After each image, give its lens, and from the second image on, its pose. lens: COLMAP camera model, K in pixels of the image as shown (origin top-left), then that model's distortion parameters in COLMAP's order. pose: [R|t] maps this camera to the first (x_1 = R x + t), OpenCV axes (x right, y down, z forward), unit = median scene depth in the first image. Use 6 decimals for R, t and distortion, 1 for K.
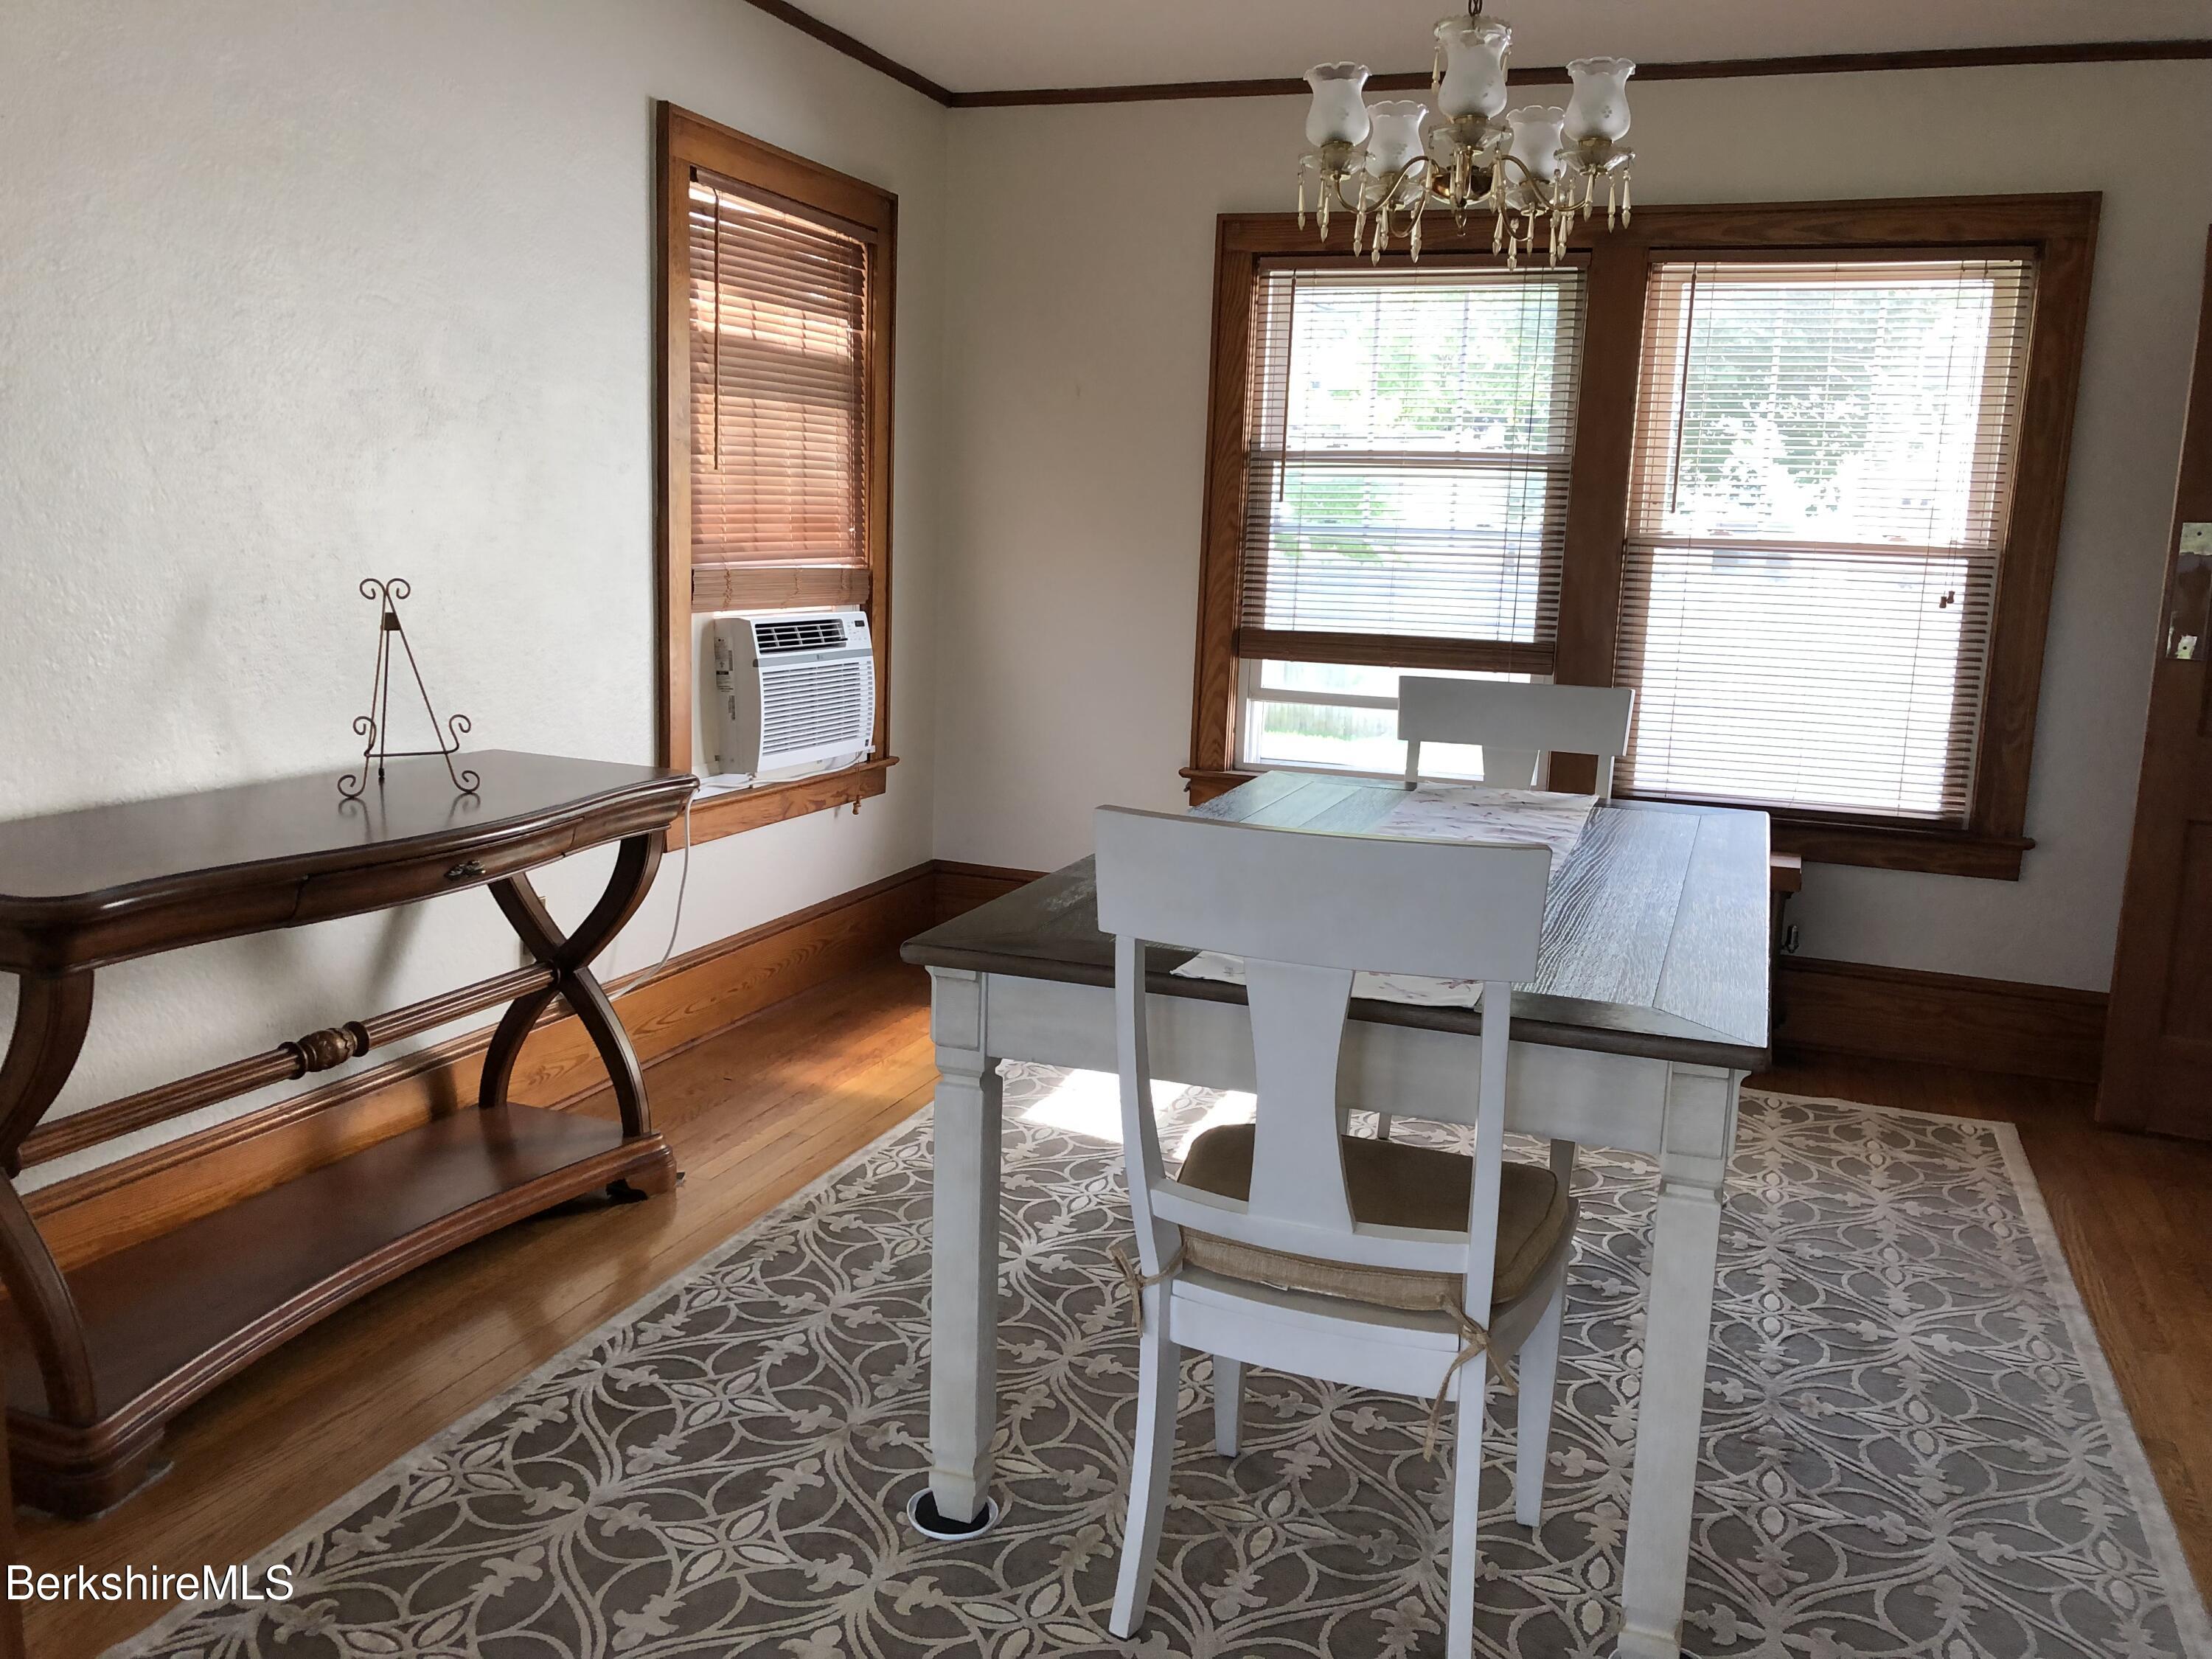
lens RADIAL K [[1774.7, 0, 1088.8], [0, 1774.7, 829.5], [0, 0, 1]] dist [0.007555, 0.002866]
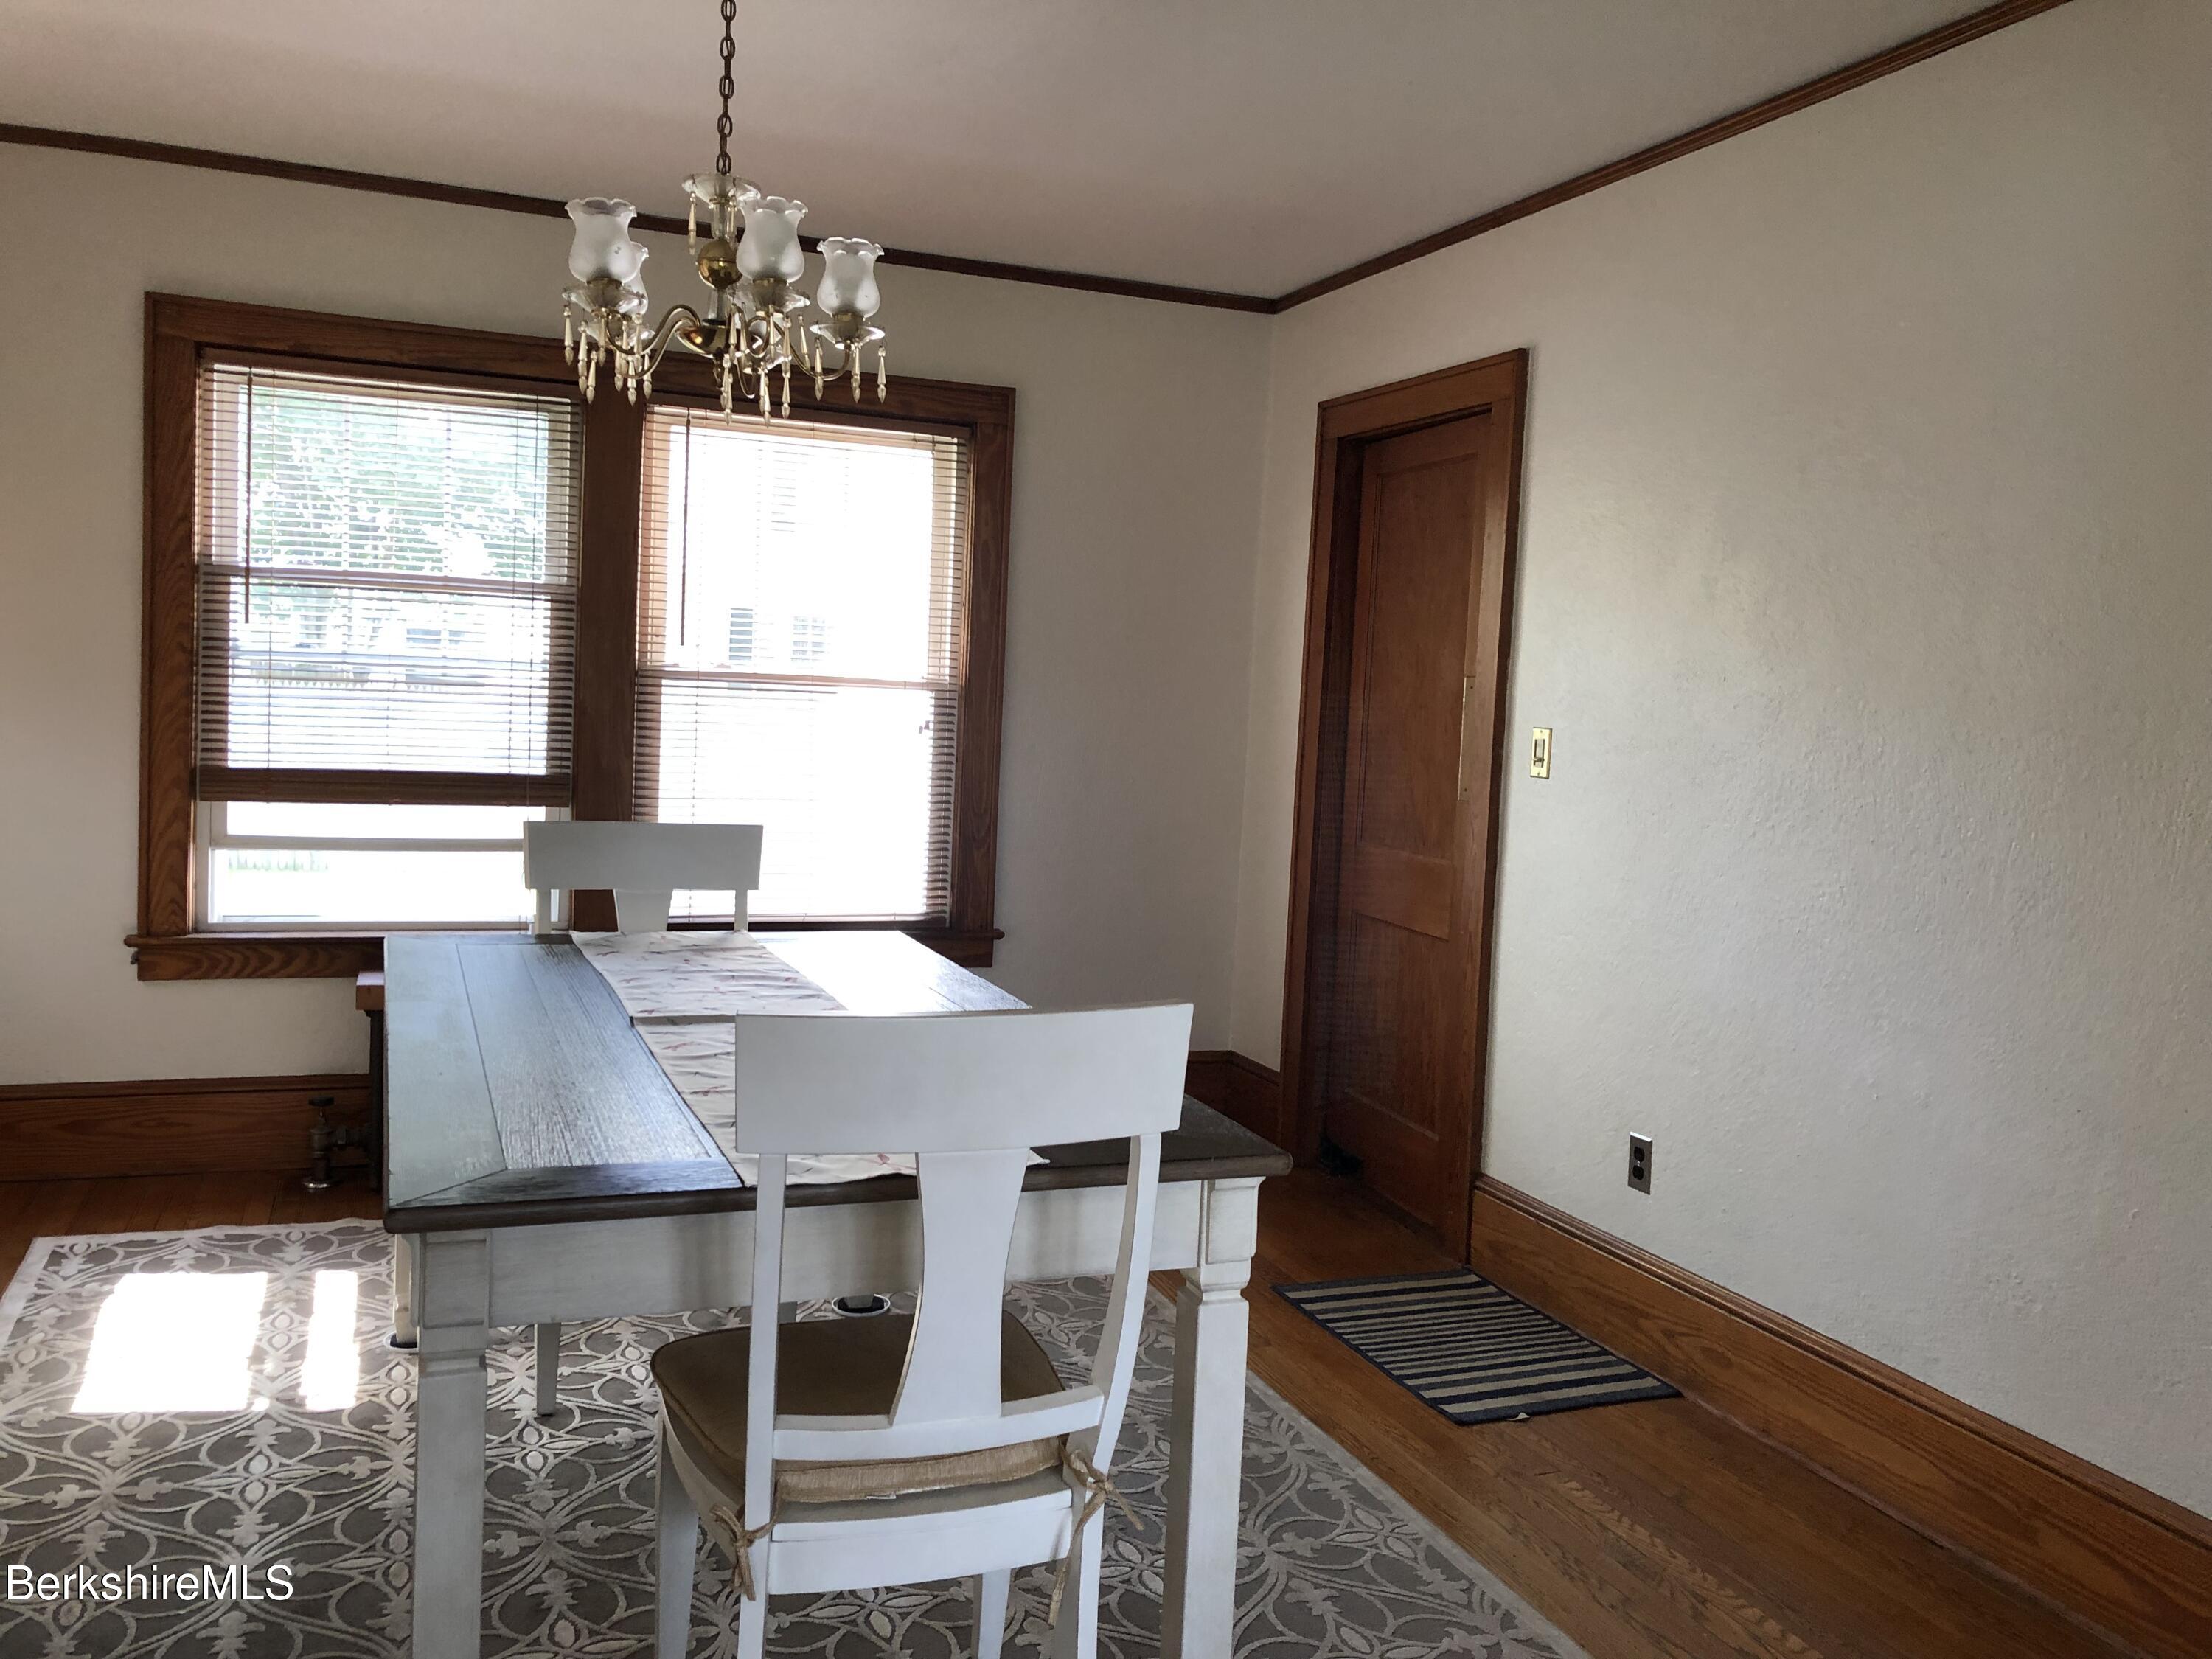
lens RADIAL K [[1774.7, 0, 1088.8], [0, 1774.7, 829.5], [0, 0, 1]] dist [0.007555, 0.002866]
pose [[0.761592, -0.051239, 0.646028, -0.155801], [0.088991, 0.995695, -0.025937, -0.023821], [-0.641918, 0.077244, 0.762873, 0.069737]]
